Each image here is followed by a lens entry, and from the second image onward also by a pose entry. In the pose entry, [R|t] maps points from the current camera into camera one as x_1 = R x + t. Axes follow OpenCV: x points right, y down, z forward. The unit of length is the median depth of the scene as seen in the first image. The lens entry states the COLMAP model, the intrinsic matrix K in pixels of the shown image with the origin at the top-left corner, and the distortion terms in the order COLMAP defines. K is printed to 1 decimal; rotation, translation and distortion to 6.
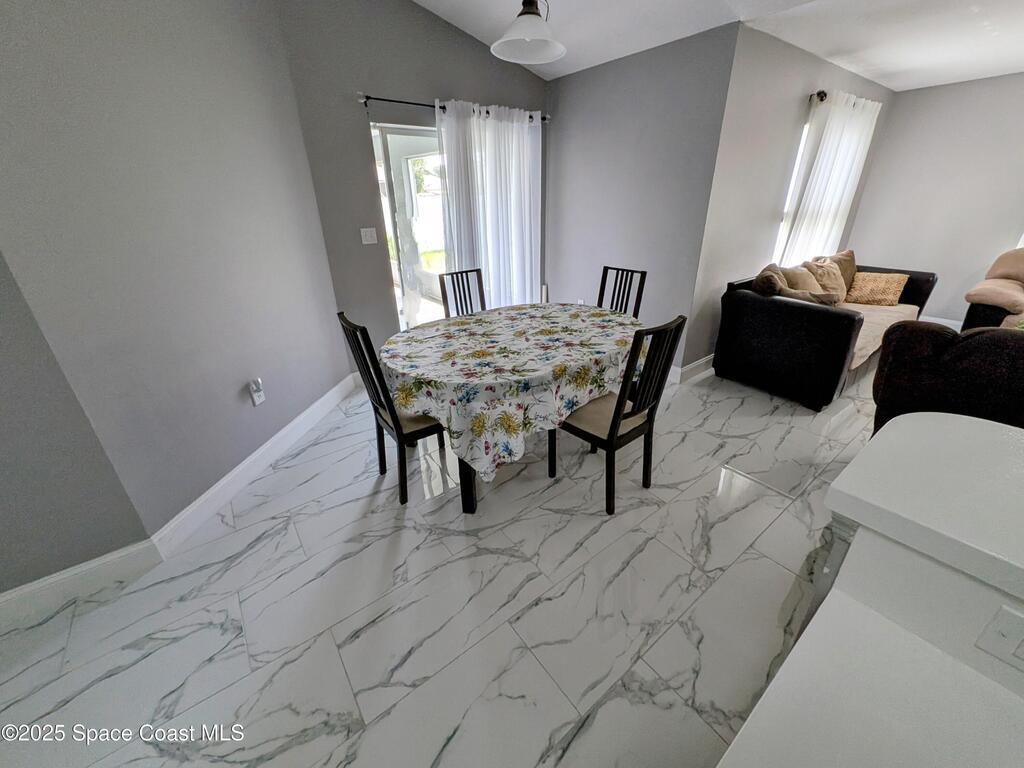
lens RADIAL K [[405.7, 0, 515.6], [0, 405.7, 381.3], [0, 0, 1]] dist [0.005561, -0.000984]
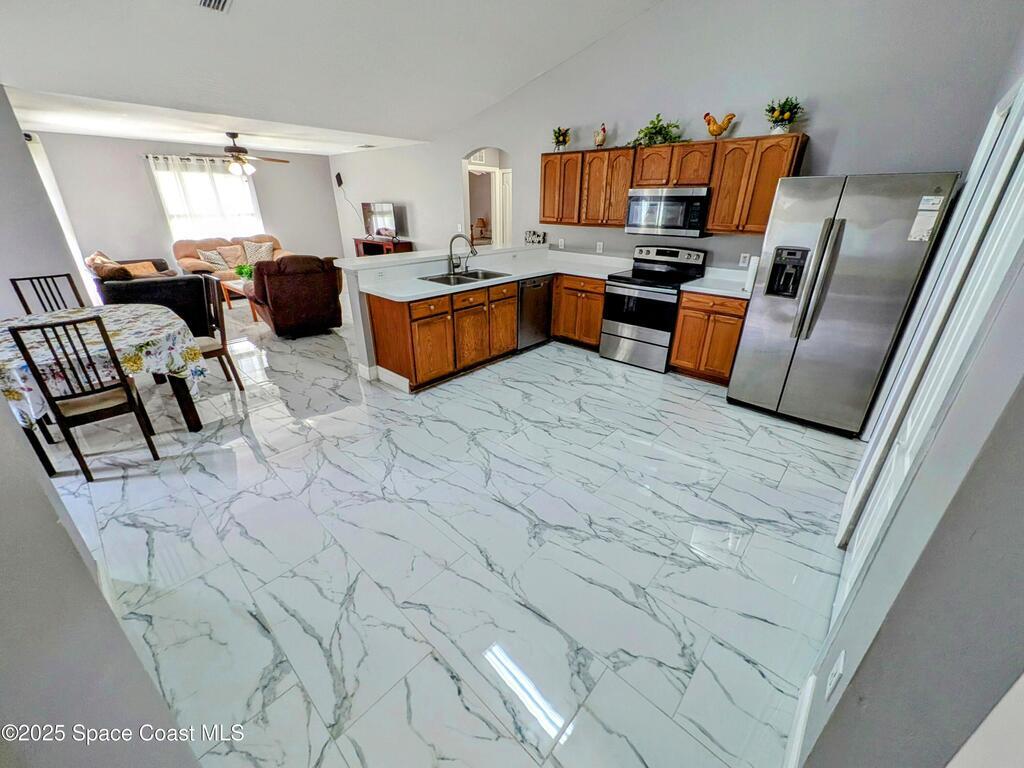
lens RADIAL K [[405.7, 0, 515.6], [0, 405.7, 381.3], [0, 0, 1]] dist [0.005561, -0.000984]
pose [[-0.178091, -0.386460, 0.904949, -1.156011], [0.409216, 0.807268, 0.425277, 0.019768], [-0.894889, 0.446058, 0.014378, -0.080119]]
